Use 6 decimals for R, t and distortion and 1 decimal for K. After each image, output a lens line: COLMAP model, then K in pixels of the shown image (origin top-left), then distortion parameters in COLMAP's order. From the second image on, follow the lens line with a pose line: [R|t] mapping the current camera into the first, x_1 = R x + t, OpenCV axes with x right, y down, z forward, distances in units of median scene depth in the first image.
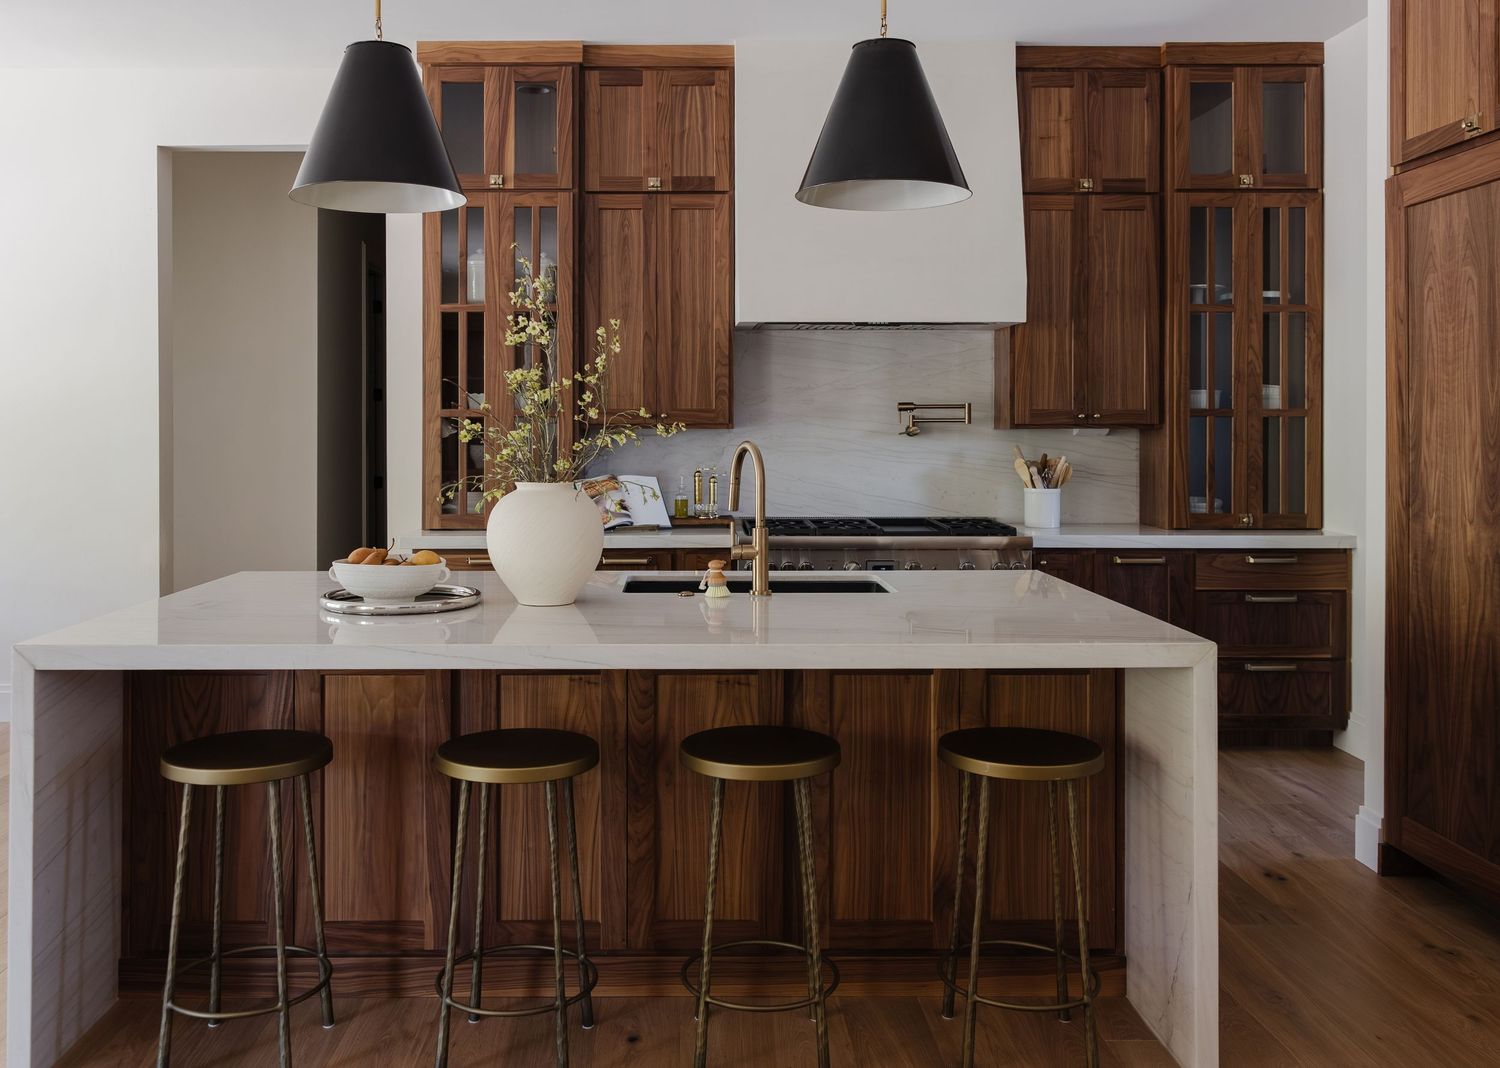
lens RADIAL K [[1273.3, 0, 723.2], [0, 1273.3, 459.0], [0, 0, 1]] dist [0.010538, -0.012534]
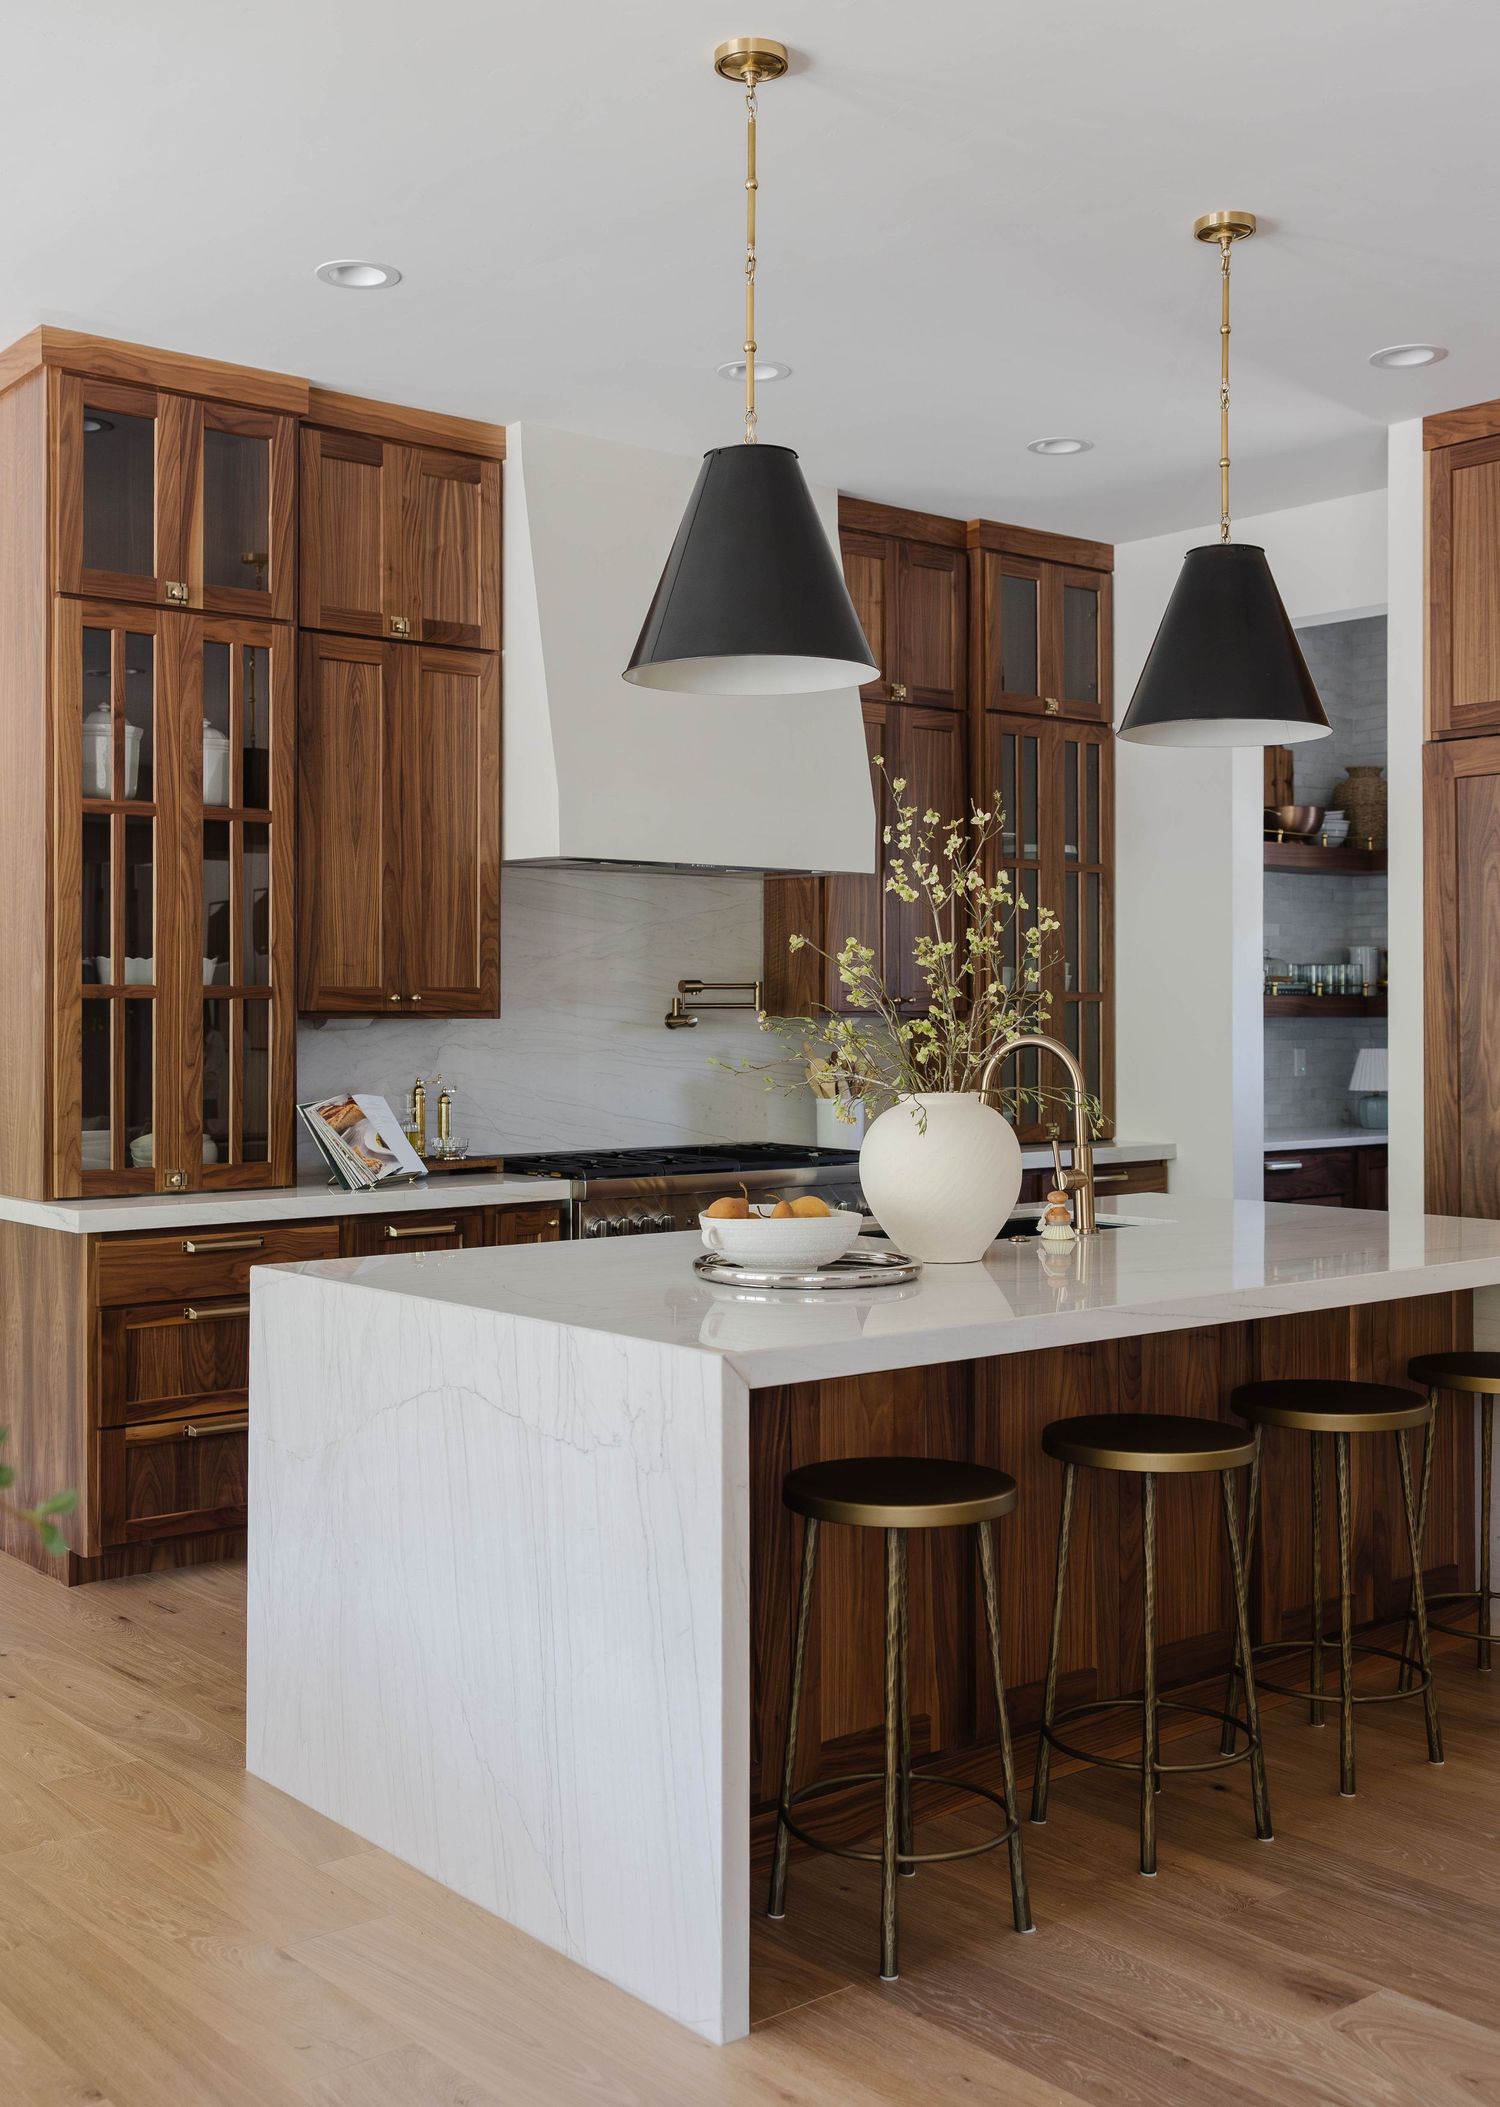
lens RADIAL K [[2193.8, 0, 749.7], [0, 2193.8, 1044.3], [0, 0, 1]] dist [0.041017, 0.000000]
pose [[0.771249, -0.010516, 0.636447, -0.610058], [0.017704, 0.999831, -0.004933, -0.003091], [-0.636288, 0.015073, 0.771305, 0.062181]]
